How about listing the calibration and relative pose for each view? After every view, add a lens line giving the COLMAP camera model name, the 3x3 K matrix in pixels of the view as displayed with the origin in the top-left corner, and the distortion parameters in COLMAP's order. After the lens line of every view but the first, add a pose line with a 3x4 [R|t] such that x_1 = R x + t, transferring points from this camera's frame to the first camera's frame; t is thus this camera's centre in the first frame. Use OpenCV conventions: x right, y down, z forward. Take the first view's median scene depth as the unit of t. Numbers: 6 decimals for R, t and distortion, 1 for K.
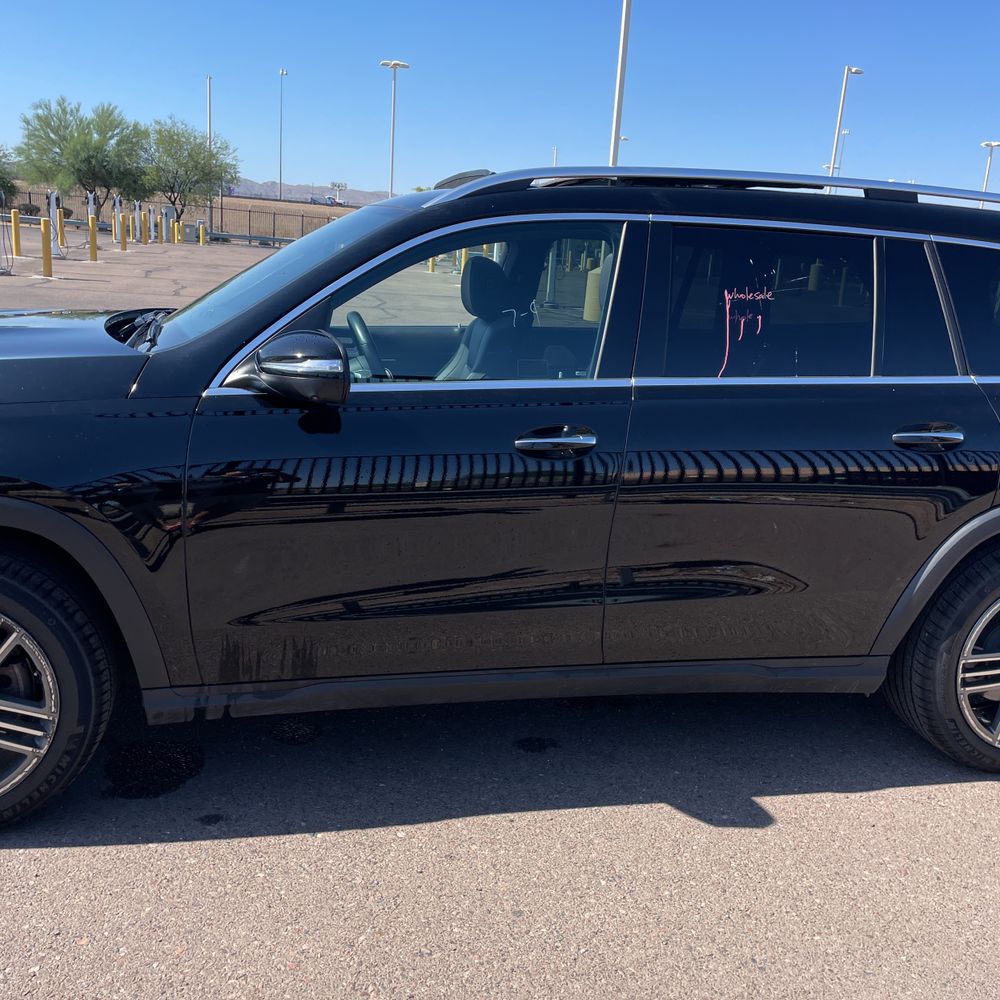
lens RADIAL K [[1012.2, 0, 504.8], [0, 1012.2, 480.5], [0, 0, 1]] dist [0.080058, -0.123629]
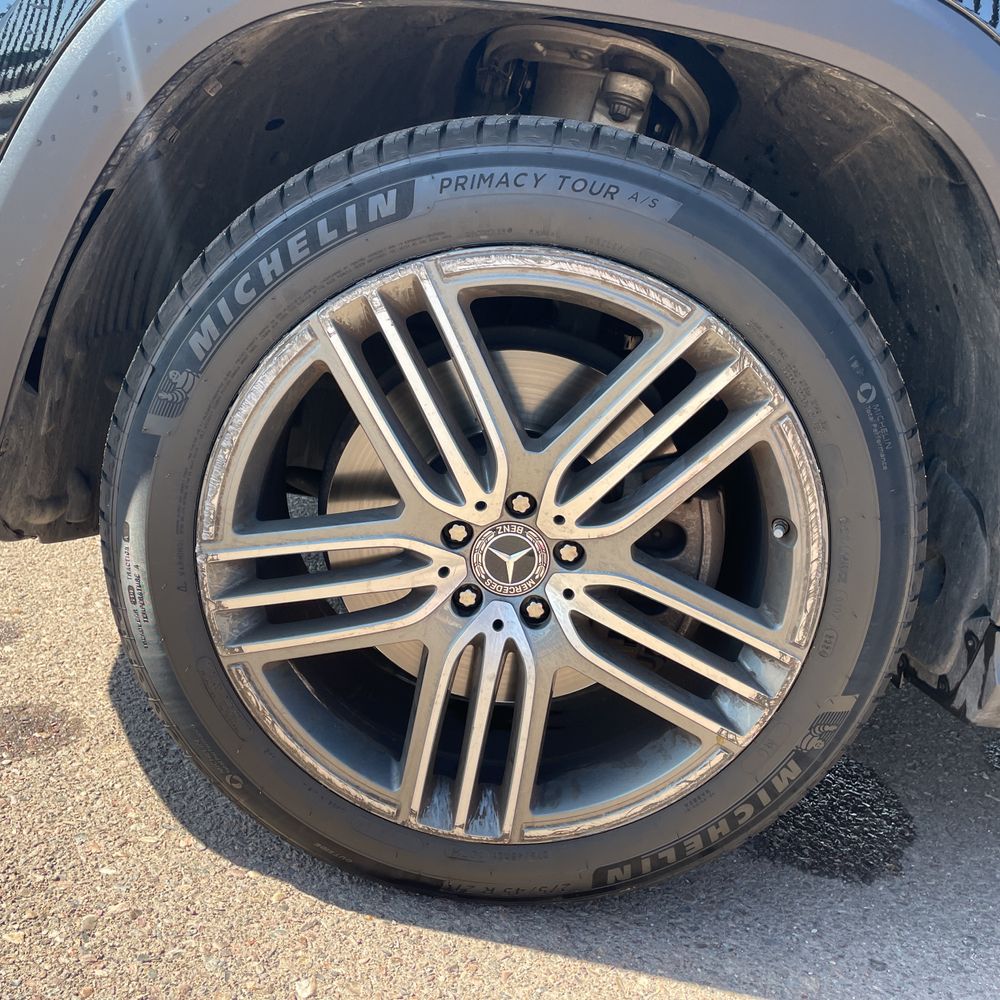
lens RADIAL K [[1012.2, 0, 504.8], [0, 1012.2, 480.5], [0, 0, 1]] dist [0.080058, -0.123629]
pose [[0.963794, 0.163574, -0.210582, -0.426658], [-0.158742, 0.986519, 0.039768, 0.152831], [0.214248, -0.004900, 0.976767, 0.555460]]
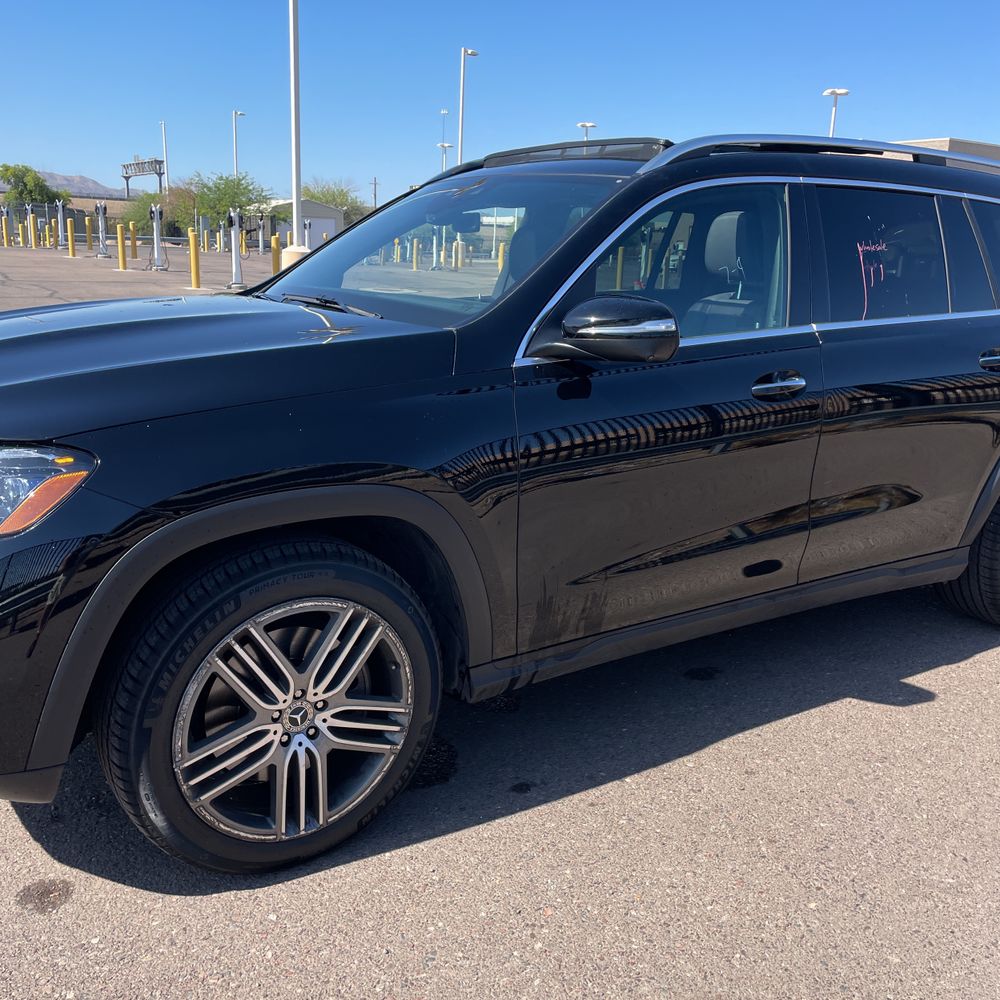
lens RADIAL K [[1012.2, 0, 504.8], [0, 1012.2, 480.5], [0, 0, 1]] dist [0.080058, -0.123629]
pose [[0.935521, -0.112077, 0.335021, -0.588317], [0.104299, 0.993693, 0.041180, -0.012344], [-0.337523, -0.003582, 0.941310, 0.059904]]
